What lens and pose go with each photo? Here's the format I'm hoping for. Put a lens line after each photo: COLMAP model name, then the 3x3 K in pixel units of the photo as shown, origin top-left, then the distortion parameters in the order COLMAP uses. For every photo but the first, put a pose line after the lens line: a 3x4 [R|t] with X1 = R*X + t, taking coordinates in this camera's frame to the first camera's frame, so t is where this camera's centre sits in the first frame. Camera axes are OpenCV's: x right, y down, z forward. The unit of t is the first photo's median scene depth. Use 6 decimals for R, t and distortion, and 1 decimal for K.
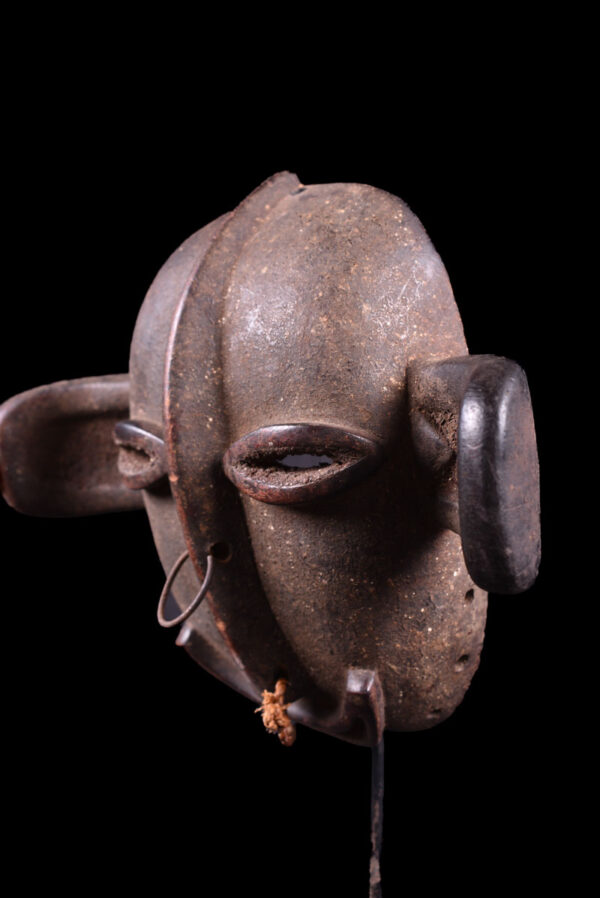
lens RADIAL K [[1012.6, 0, 303.4], [0, 1012.6, 447.4], [0, 0, 1]] dist [-0.064316, 0.000000]
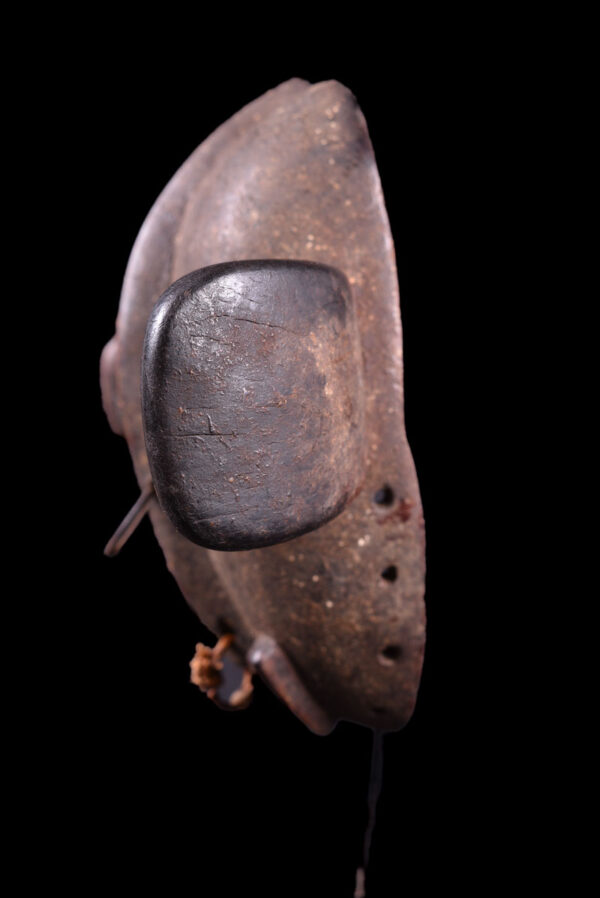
lens RADIAL K [[1012.6, 0, 300.6], [0, 1012.6, 446.8], [0, 0, 1]] dist [-0.064316, 0.000000]
pose [[0.861456, 0.094478, -0.498967, 0.506346], [-0.089472, 0.995409, 0.034008, 0.023854], [0.499889, 0.015347, 0.865954, 0.257234]]
